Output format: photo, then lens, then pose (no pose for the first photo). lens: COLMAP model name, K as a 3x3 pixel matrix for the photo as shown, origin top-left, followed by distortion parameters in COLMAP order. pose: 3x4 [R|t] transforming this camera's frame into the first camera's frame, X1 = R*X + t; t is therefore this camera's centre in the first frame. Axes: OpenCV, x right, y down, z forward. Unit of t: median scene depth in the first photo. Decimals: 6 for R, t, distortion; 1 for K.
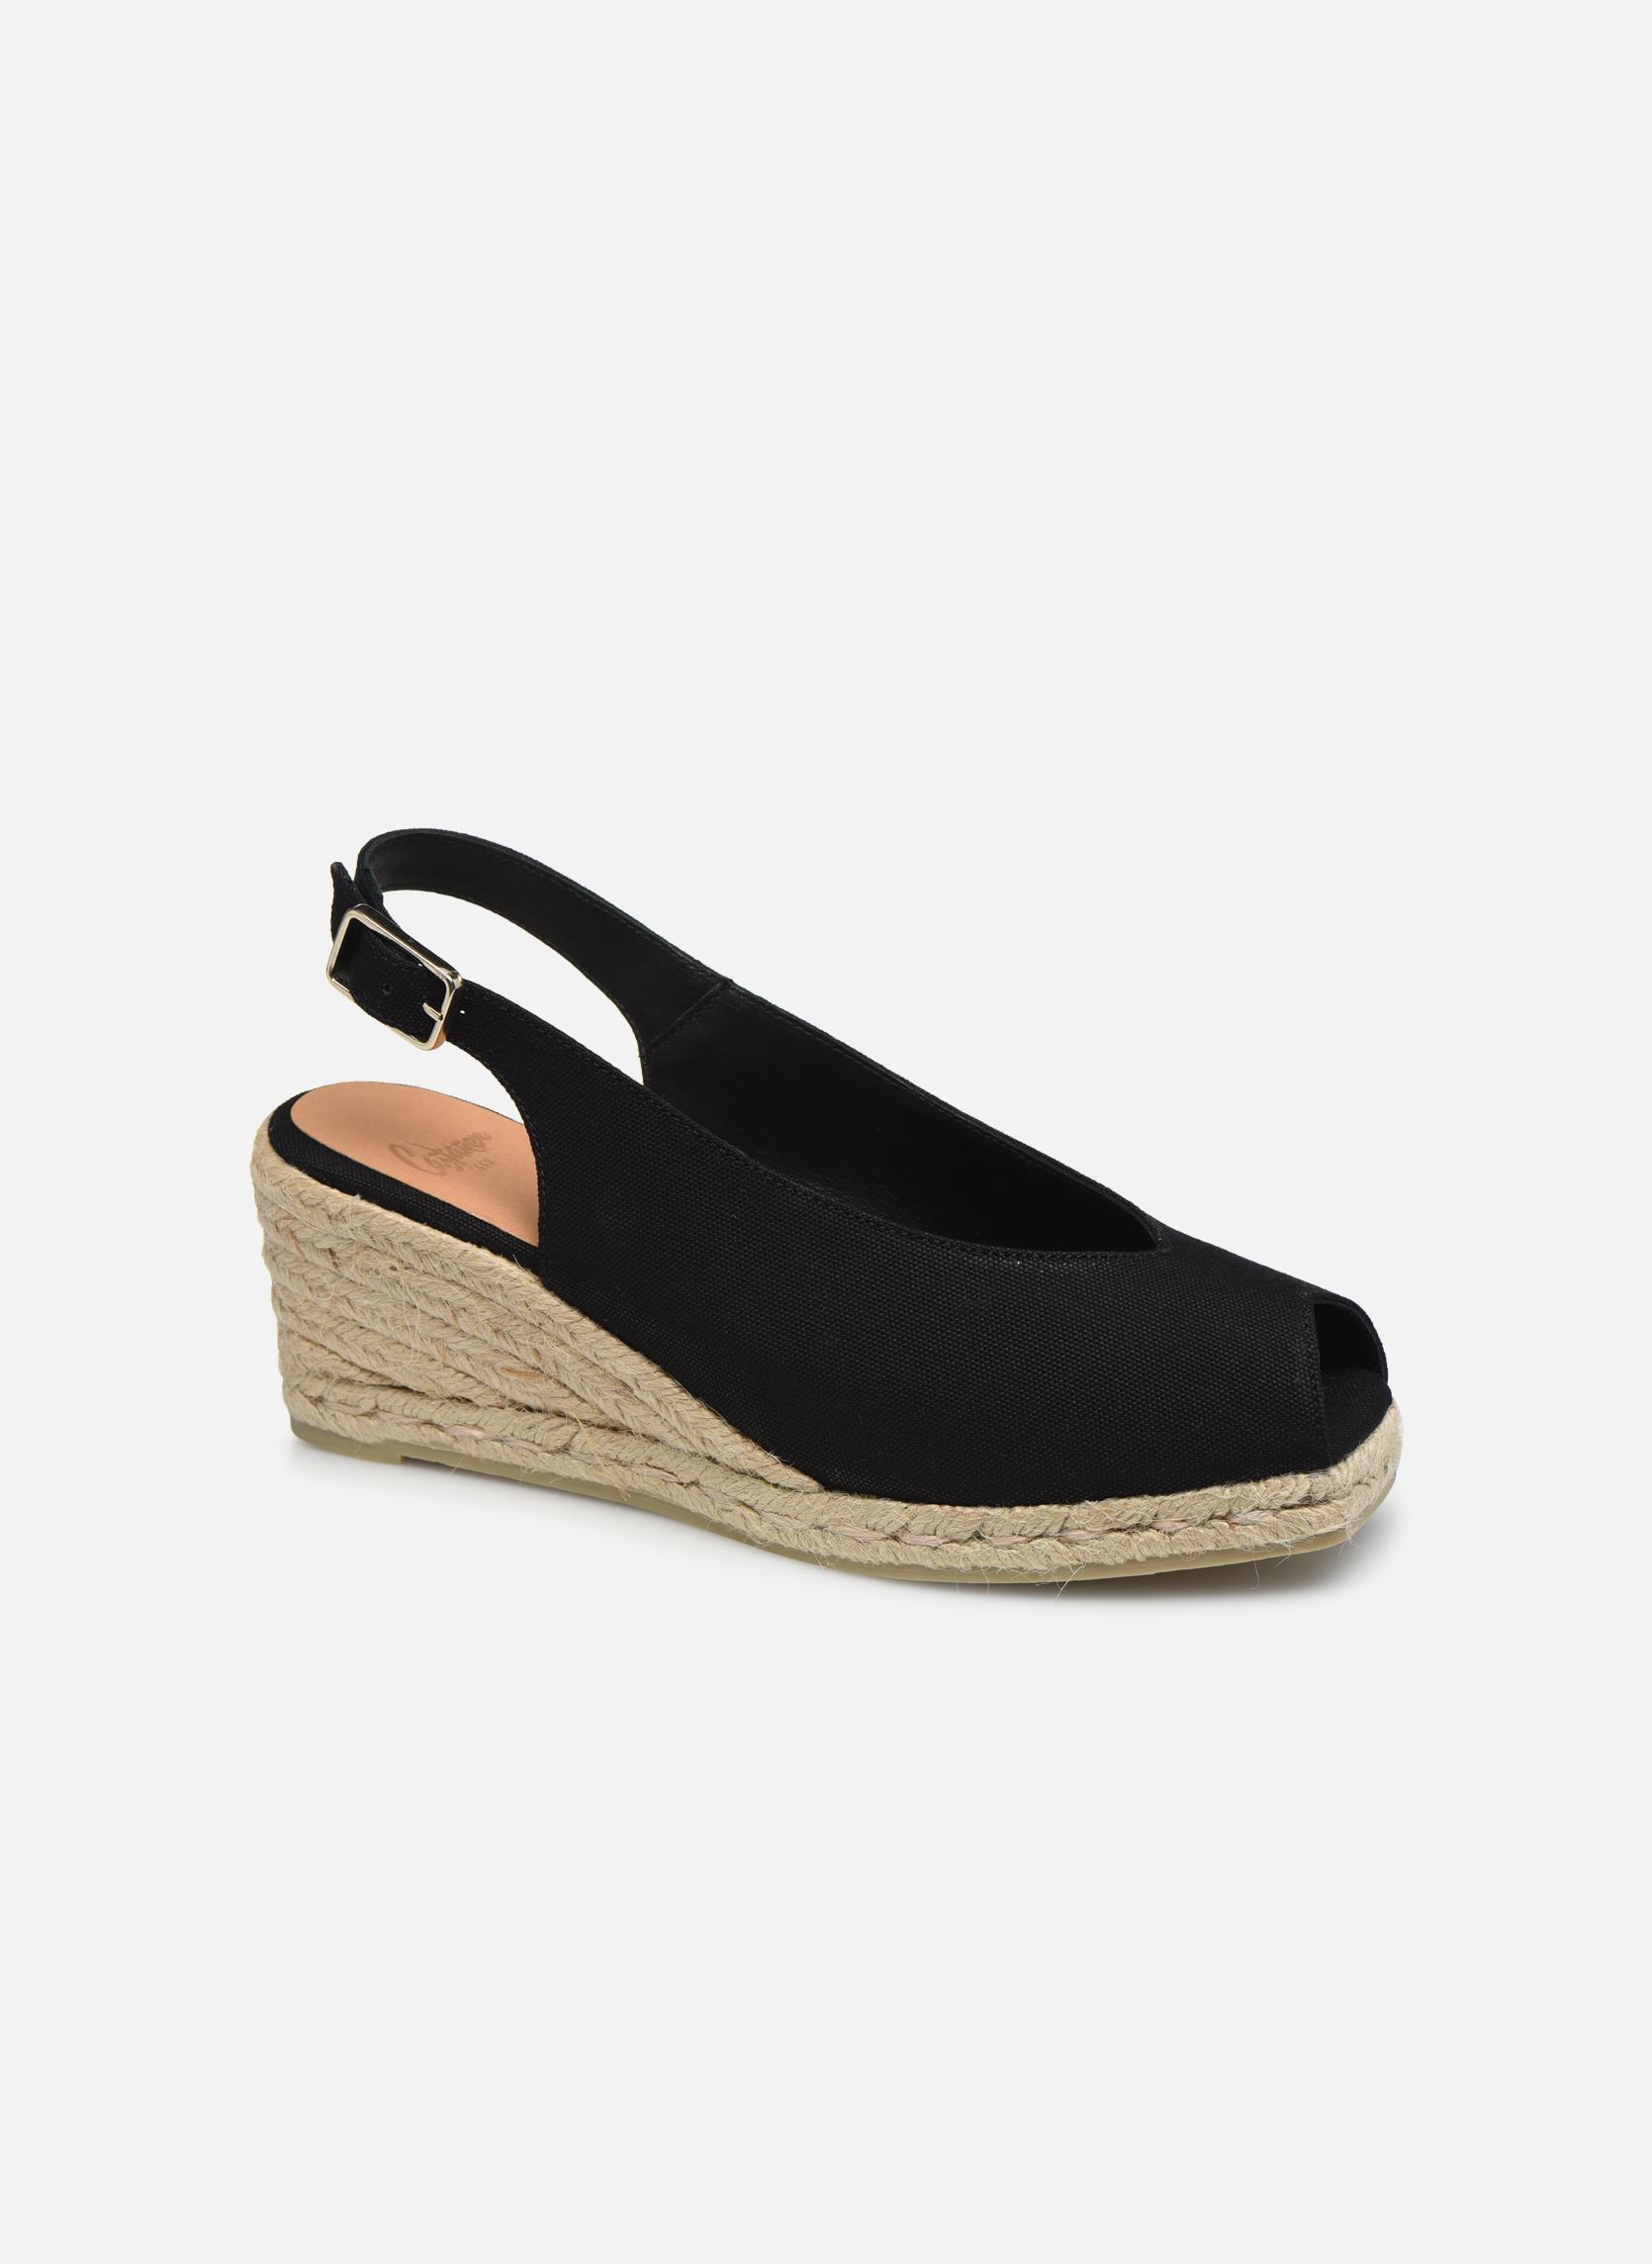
lens RADIAL K [[7188.7, 0, 822.8], [0, 7188.7, 1125.3], [0, 0, 1]] dist [-0.018287, 0.000000]
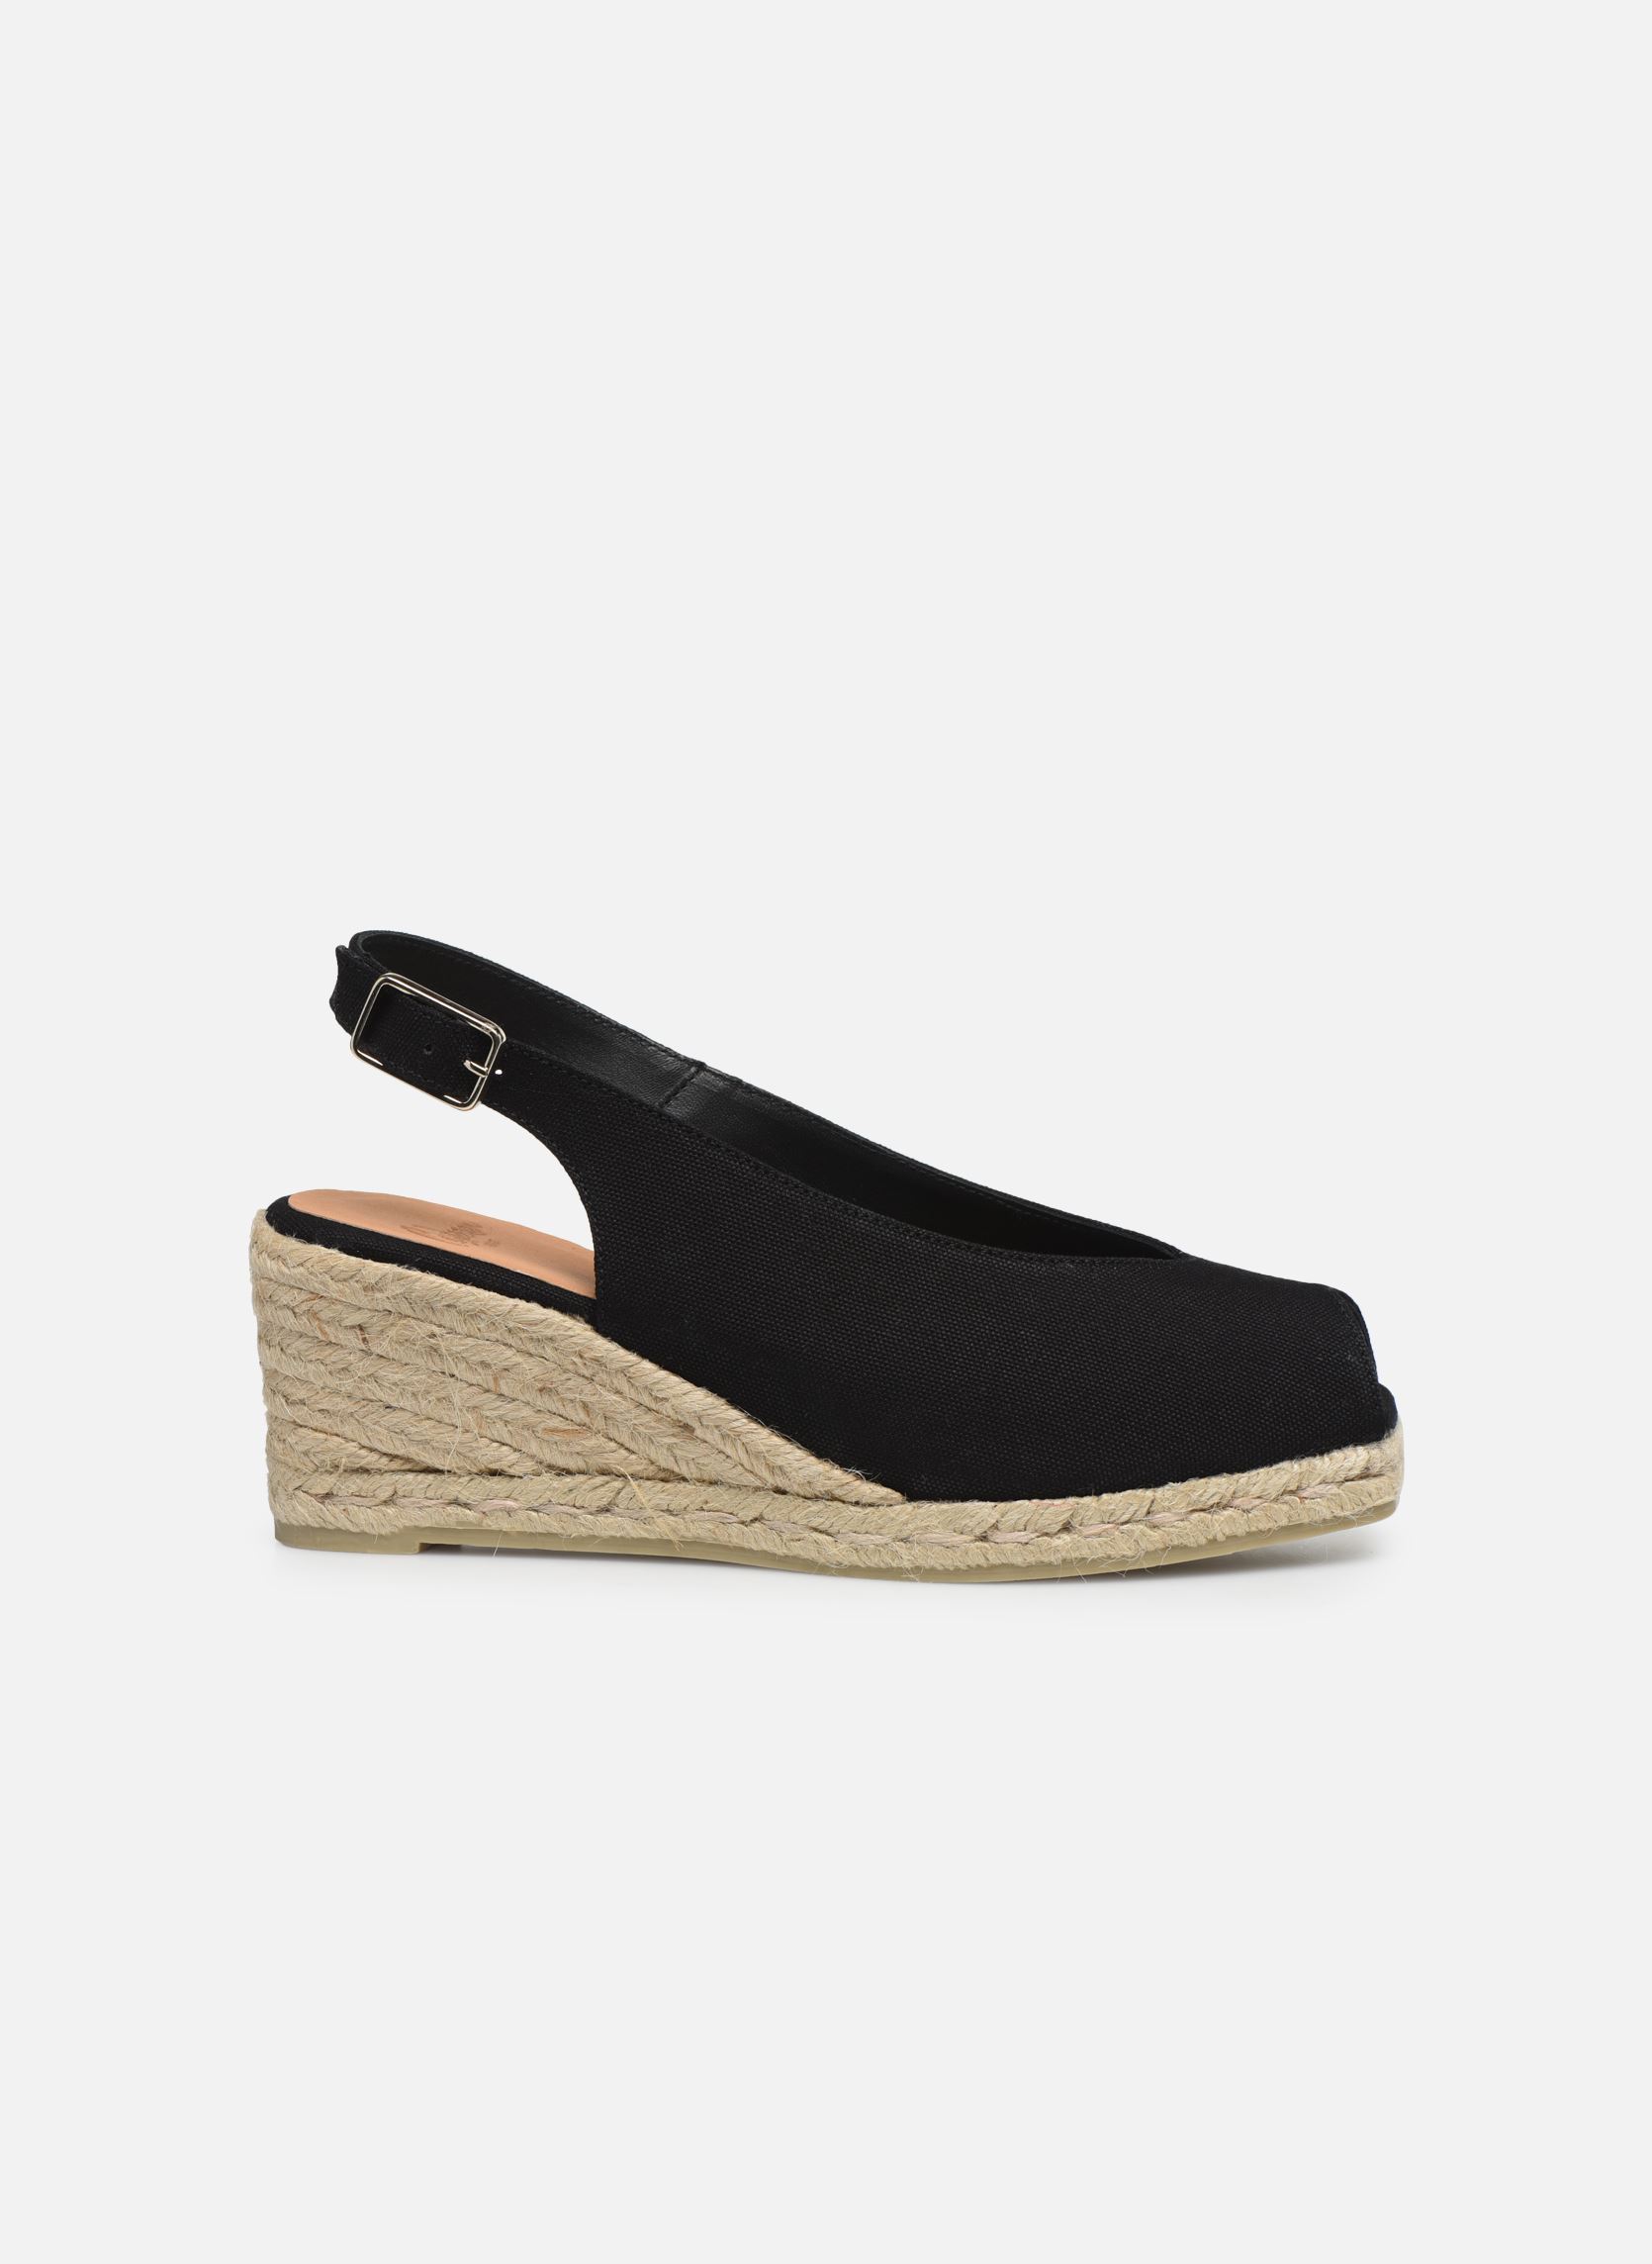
lens RADIAL K [[7188.7, 0, 830.4], [0, 7188.7, 1137.1], [0, 0, 1]] dist [-0.018287, 0.000000]
pose [[0.916336, -0.006323, 0.400361, -0.413440], [0.109364, 0.965810, -0.235054, 0.236860], [-0.385187, 0.259174, 0.885698, 0.084524]]
